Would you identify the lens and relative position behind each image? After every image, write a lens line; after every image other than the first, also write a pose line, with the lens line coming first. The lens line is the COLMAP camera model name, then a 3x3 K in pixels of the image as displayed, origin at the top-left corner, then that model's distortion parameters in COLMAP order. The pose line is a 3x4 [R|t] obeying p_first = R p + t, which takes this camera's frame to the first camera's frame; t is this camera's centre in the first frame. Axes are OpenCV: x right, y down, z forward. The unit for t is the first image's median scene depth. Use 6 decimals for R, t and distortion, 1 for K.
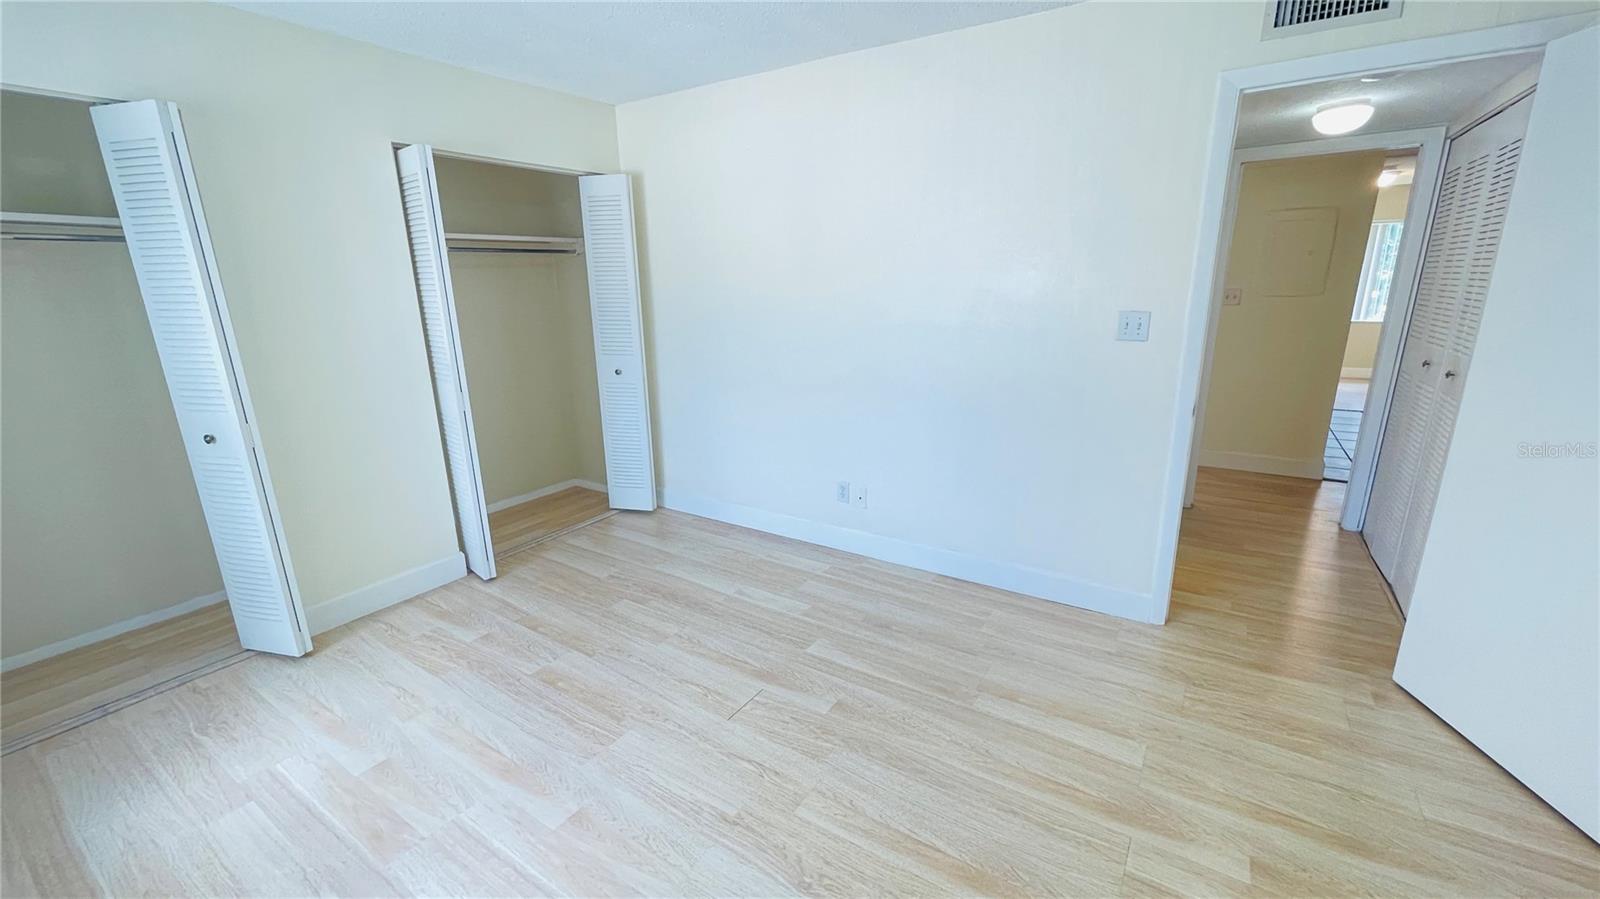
lens RADIAL K [[648.8, 0, 796.3], [0, 648.8, 447.3], [0, 0, 1]] dist [-0.000560, 0.000383]
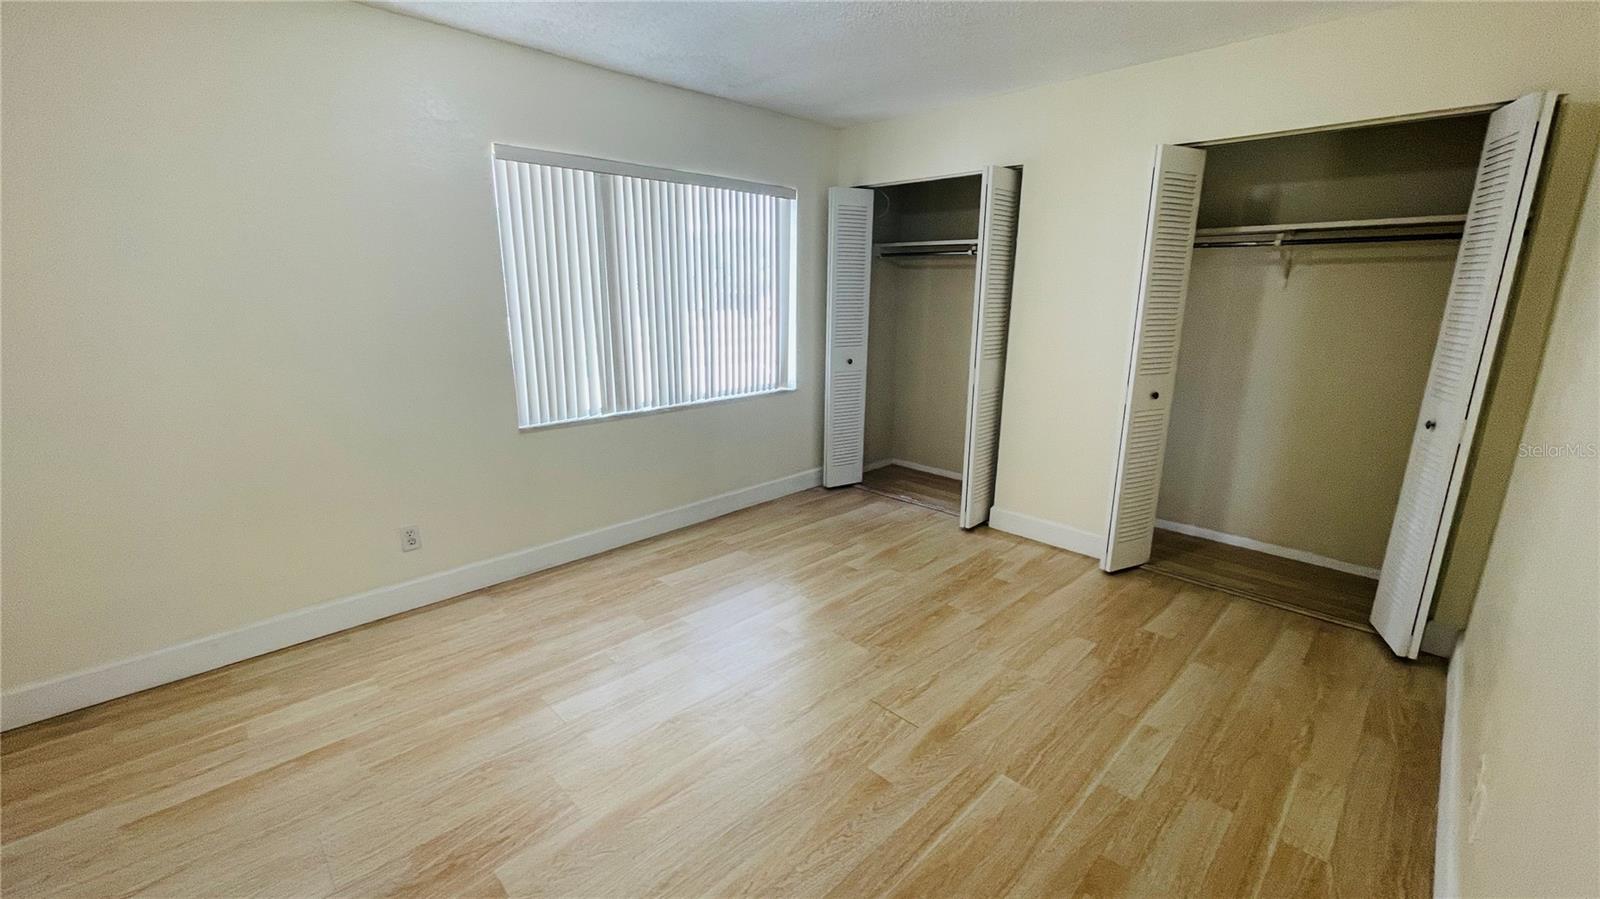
lens RADIAL K [[650.8, 0, 793.6], [0, 650.8, 445.1], [0, 0, 1]] dist [0.002051, 0.000313]
pose [[-0.211046, 0.243562, -0.946645, 0.650128], [-0.252899, 0.921878, 0.293570, -0.183483], [0.944194, 0.301362, -0.132962, 0.730744]]
